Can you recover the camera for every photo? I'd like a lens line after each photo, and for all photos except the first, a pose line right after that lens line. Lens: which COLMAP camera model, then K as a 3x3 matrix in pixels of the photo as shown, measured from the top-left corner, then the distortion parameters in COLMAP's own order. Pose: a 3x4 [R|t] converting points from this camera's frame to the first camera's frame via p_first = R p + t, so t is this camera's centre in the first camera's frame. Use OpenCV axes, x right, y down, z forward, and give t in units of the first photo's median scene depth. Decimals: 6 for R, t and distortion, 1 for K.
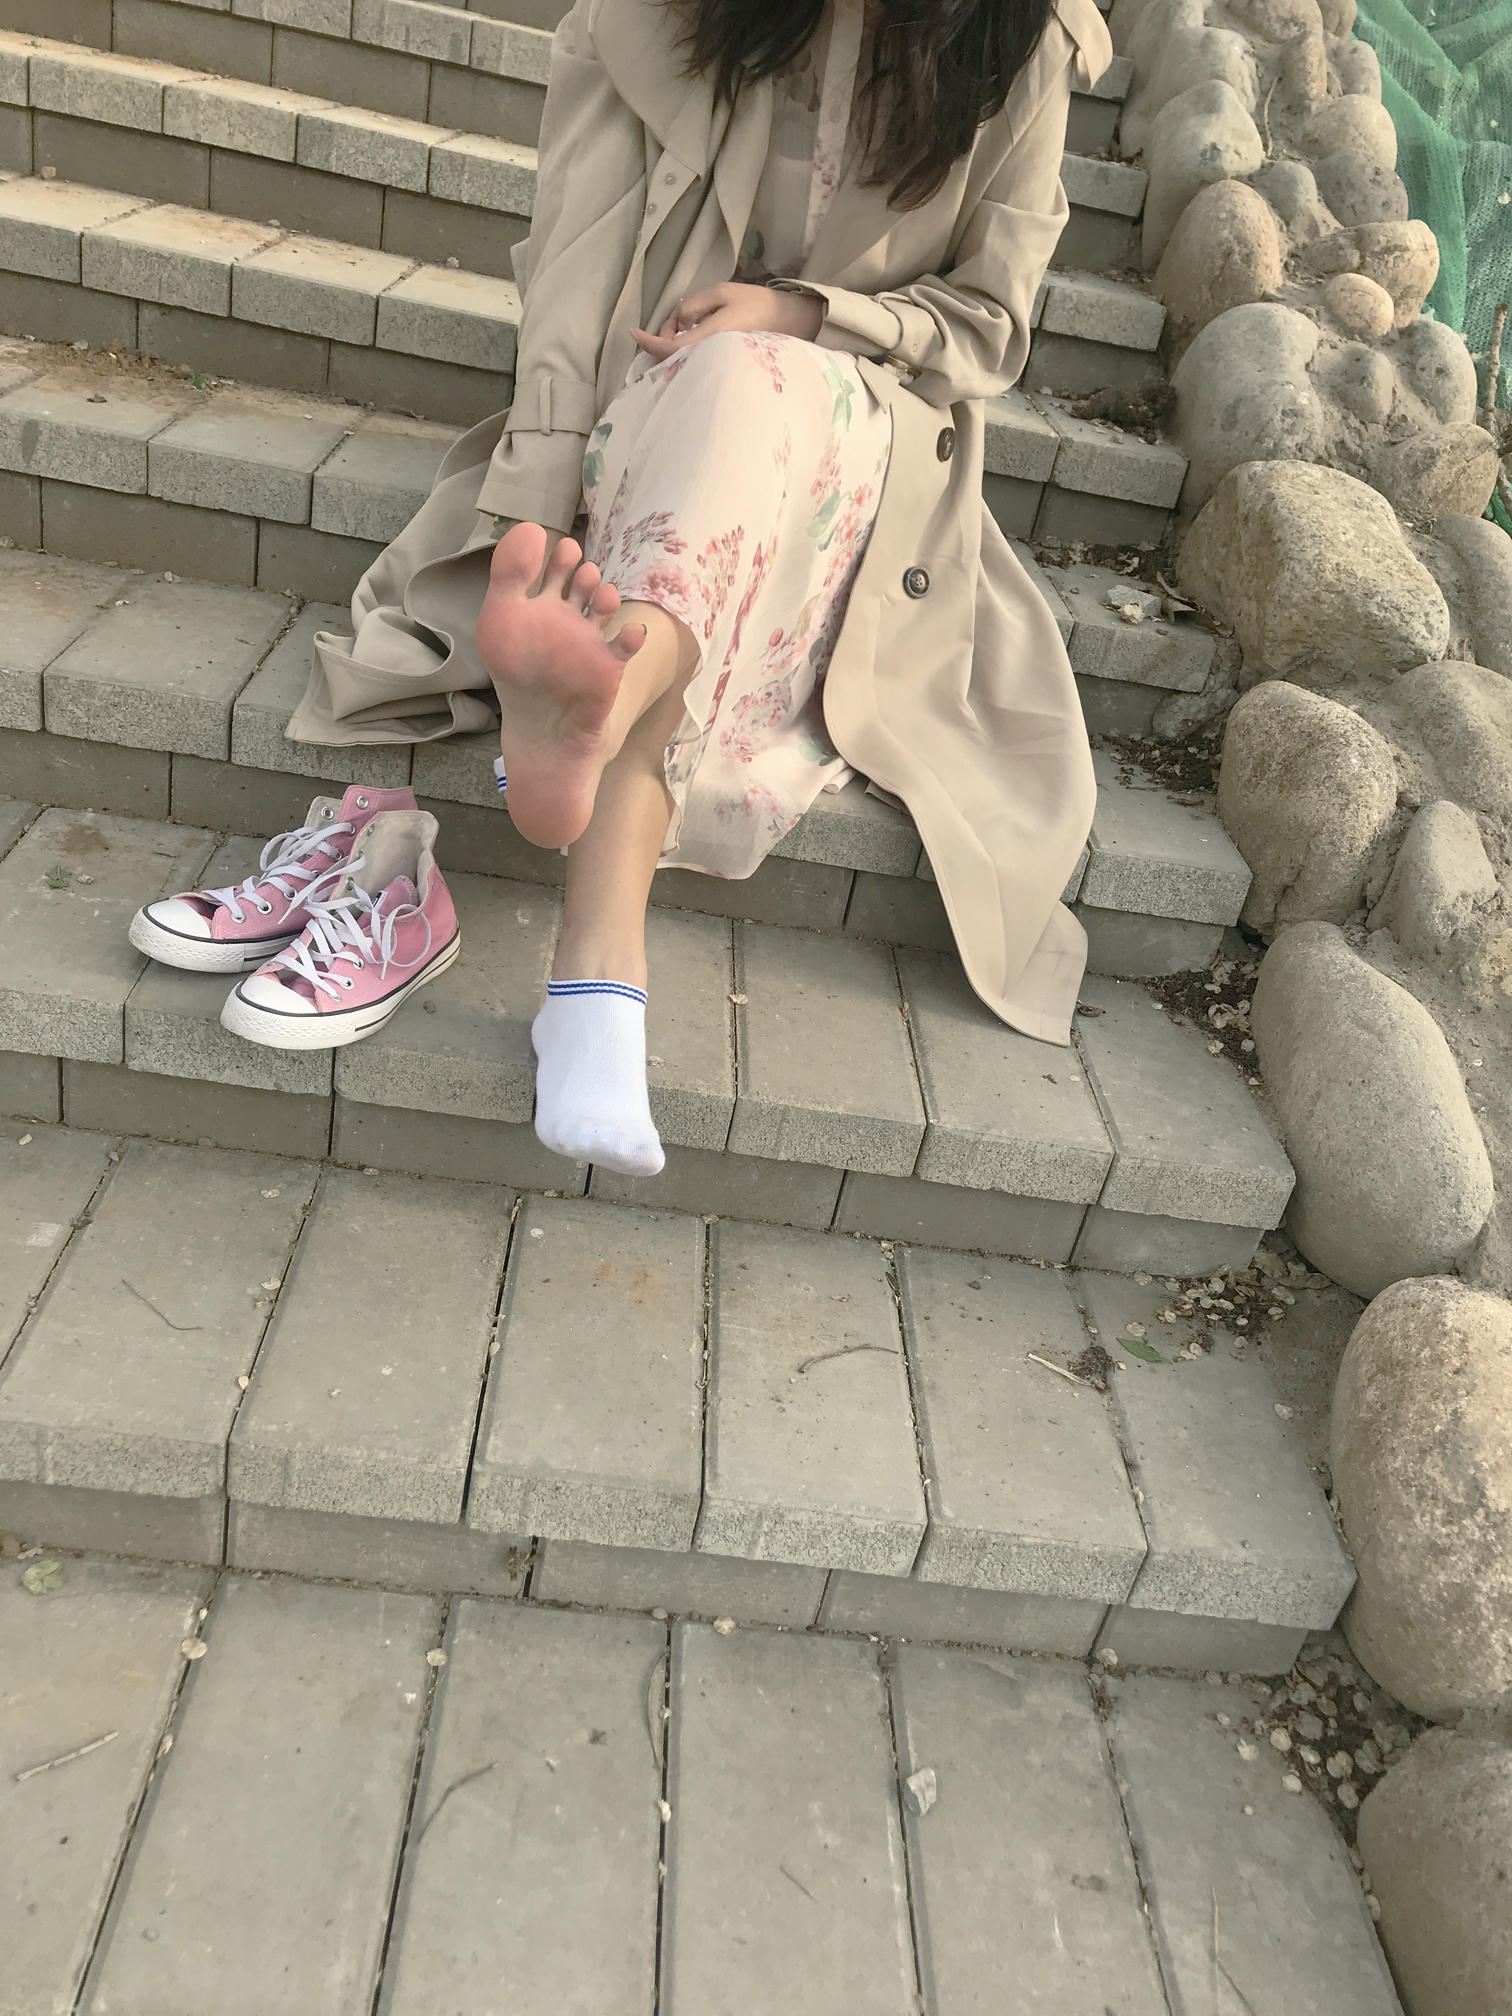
lens RADIAL K [[1633.7, 0, 775.8], [0, 1633.7, 996.3], [0, 0, 1]] dist [-0.001850, 0.026909]
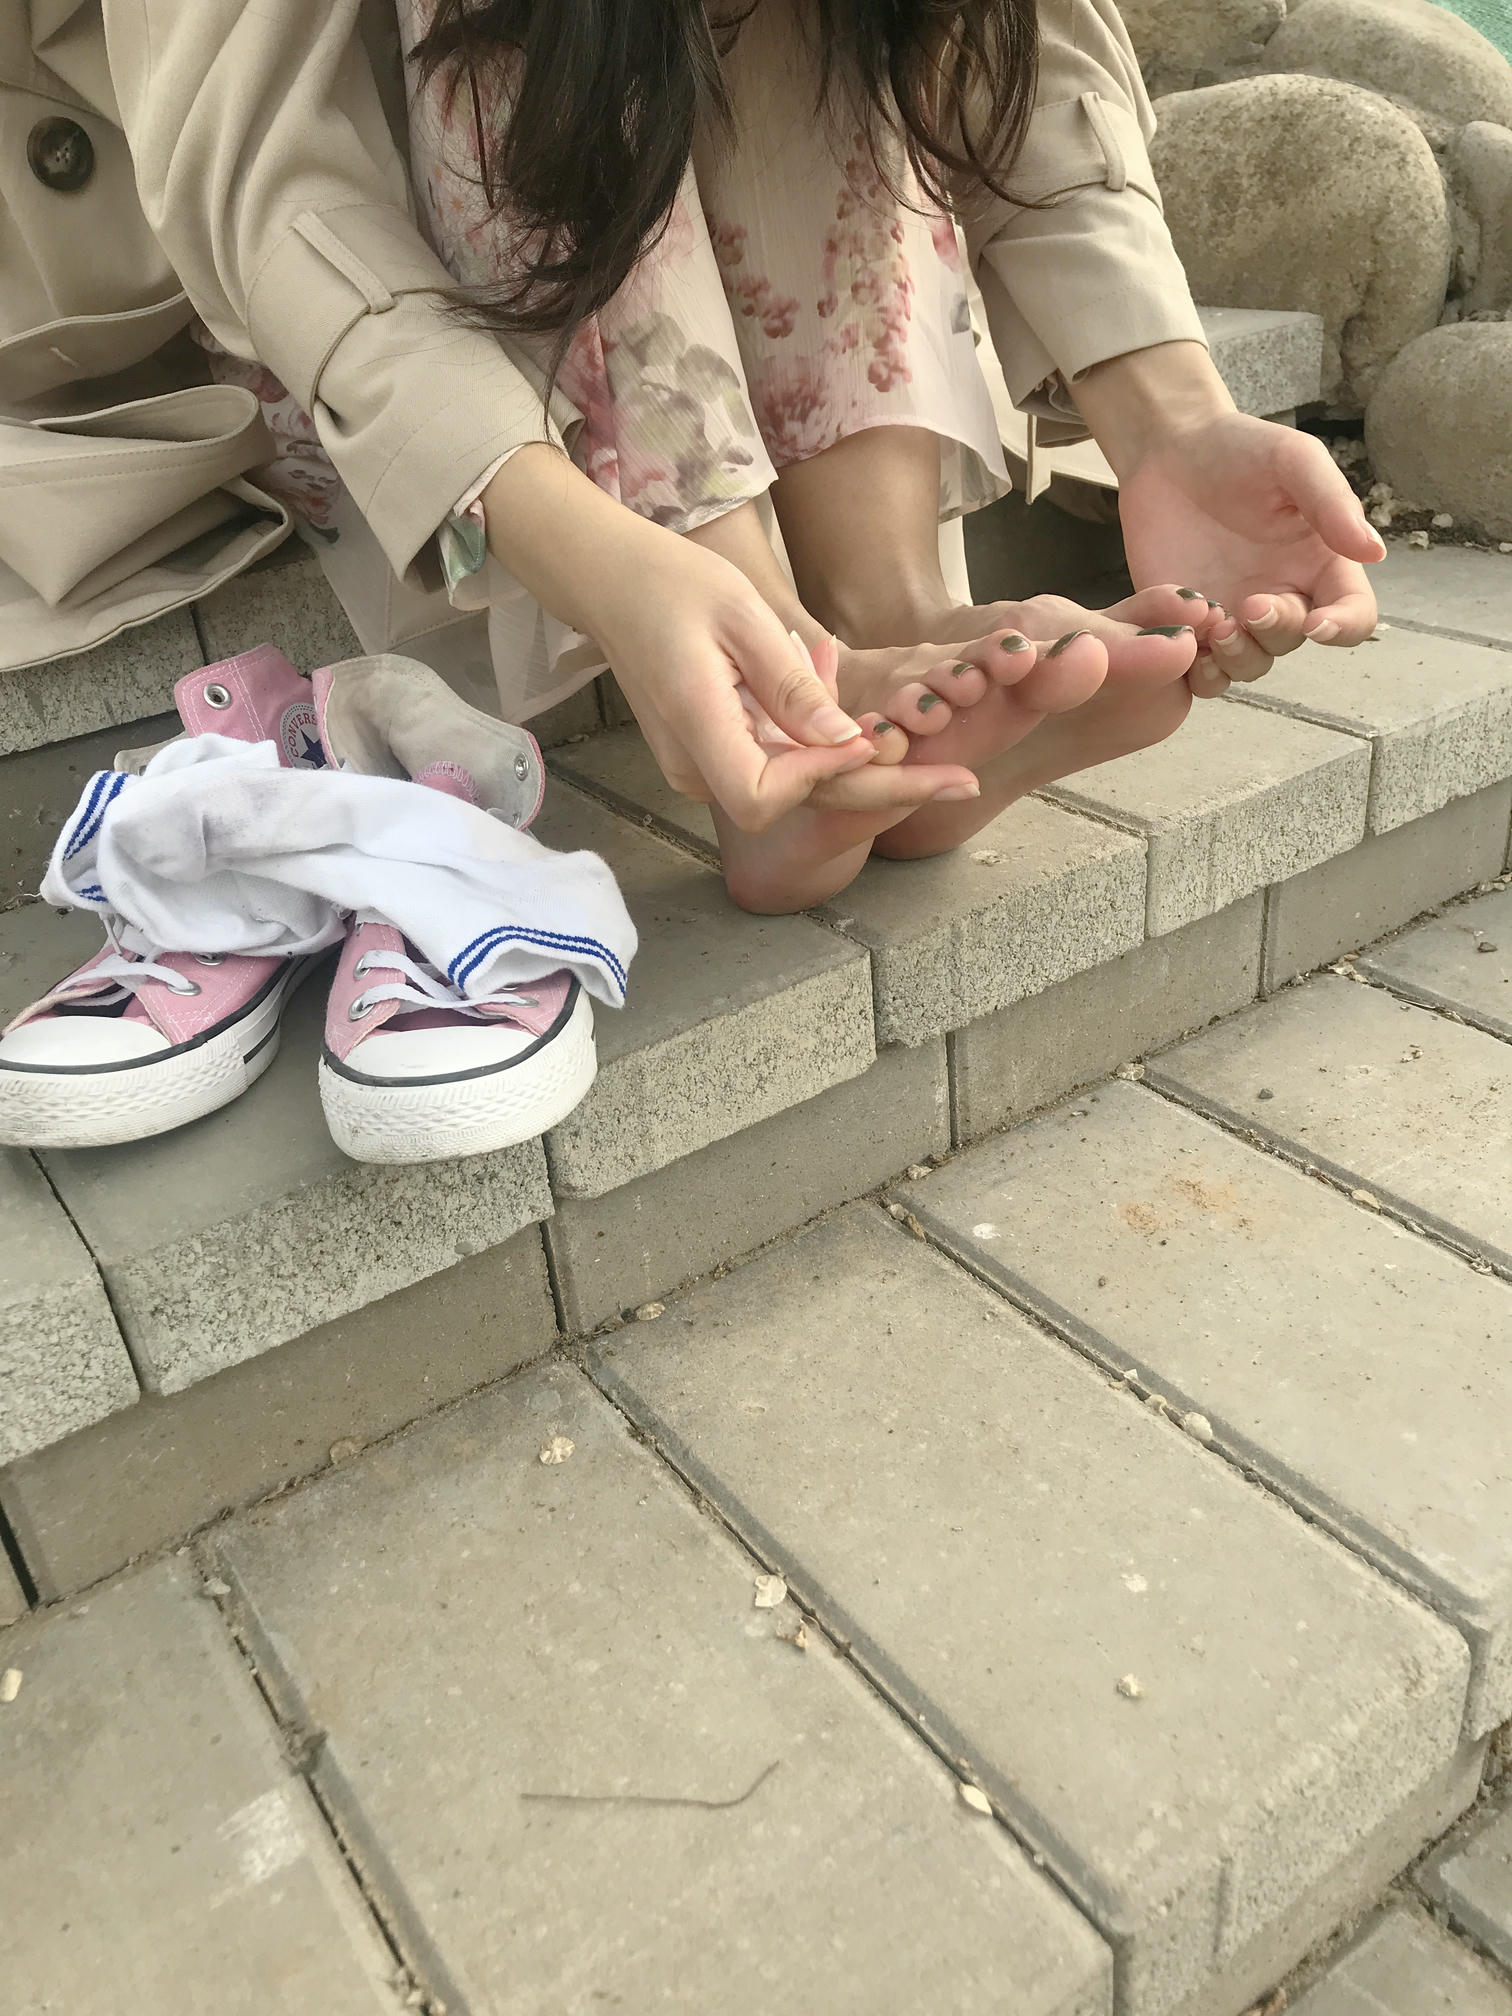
lens RADIAL K [[1640.4, 0, 764.2], [0, 1640.4, 999.2], [0, 0, 1]] dist [0.045758, -0.082324]
pose [[0.804796, -0.493372, 0.329981, -0.302665], [0.482484, 0.867585, 0.120434, -0.019666], [-0.345706, 0.062286, 0.936273, 0.441844]]
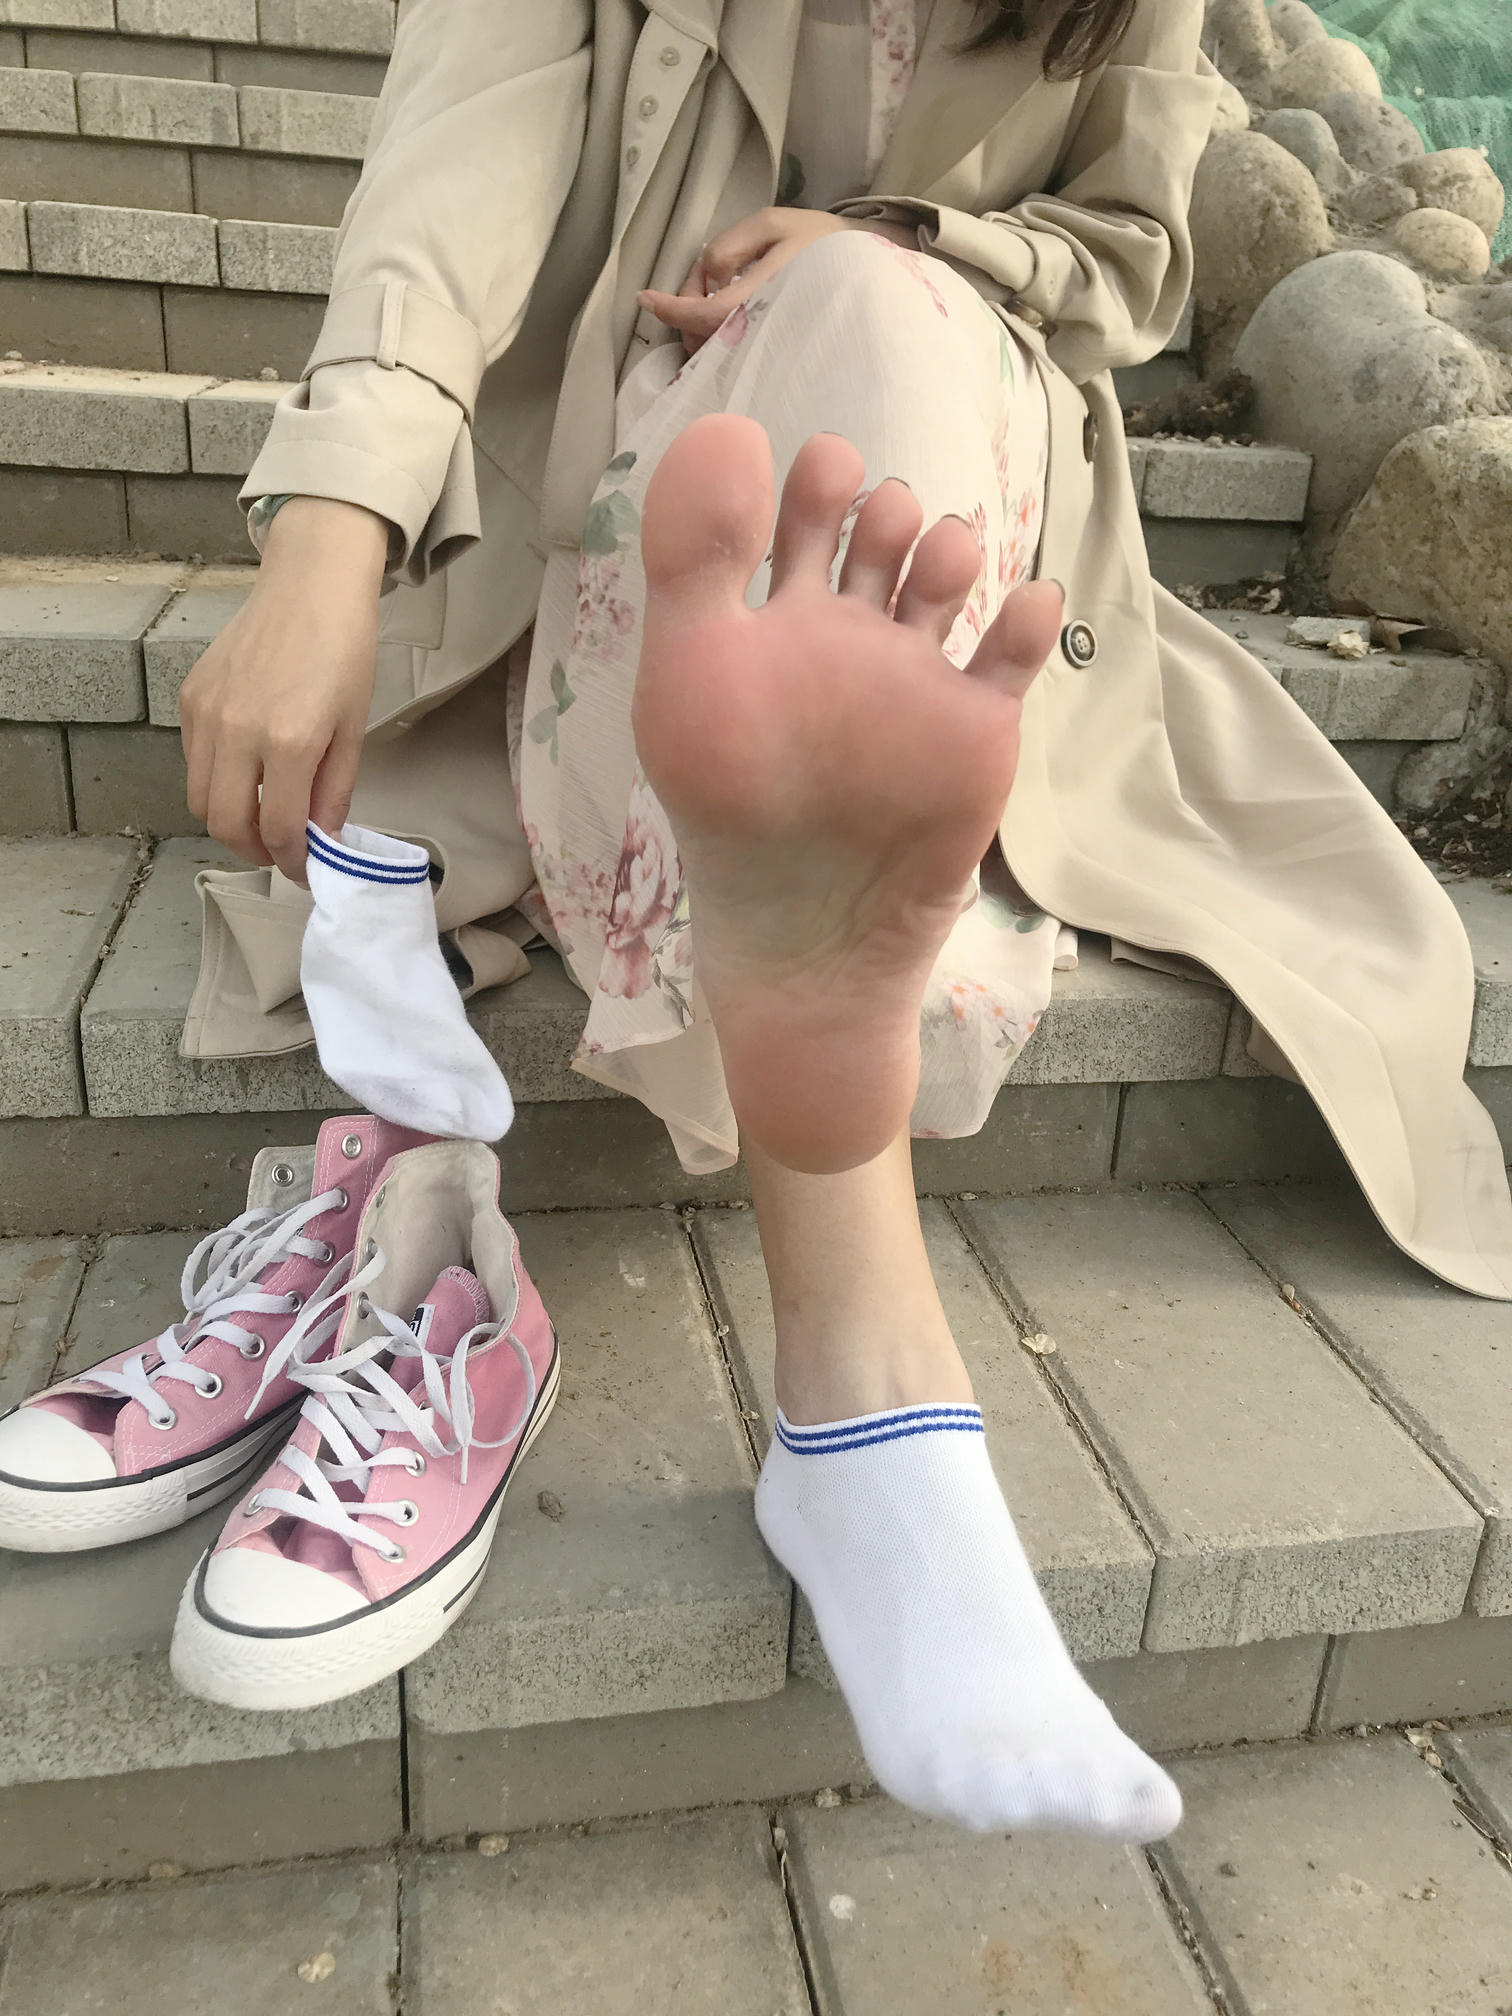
lens RADIAL K [[1652.6, 0, 773.6], [0, 1652.6, 1004.2], [0, 0, 1]] dist [-0.024207, 0.072779]
pose [[0.976980, -0.190232, 0.096552, -0.142604], [0.199586, 0.974890, -0.098771, -0.074078], [-0.075338, 0.115767, 0.990415, 0.391224]]
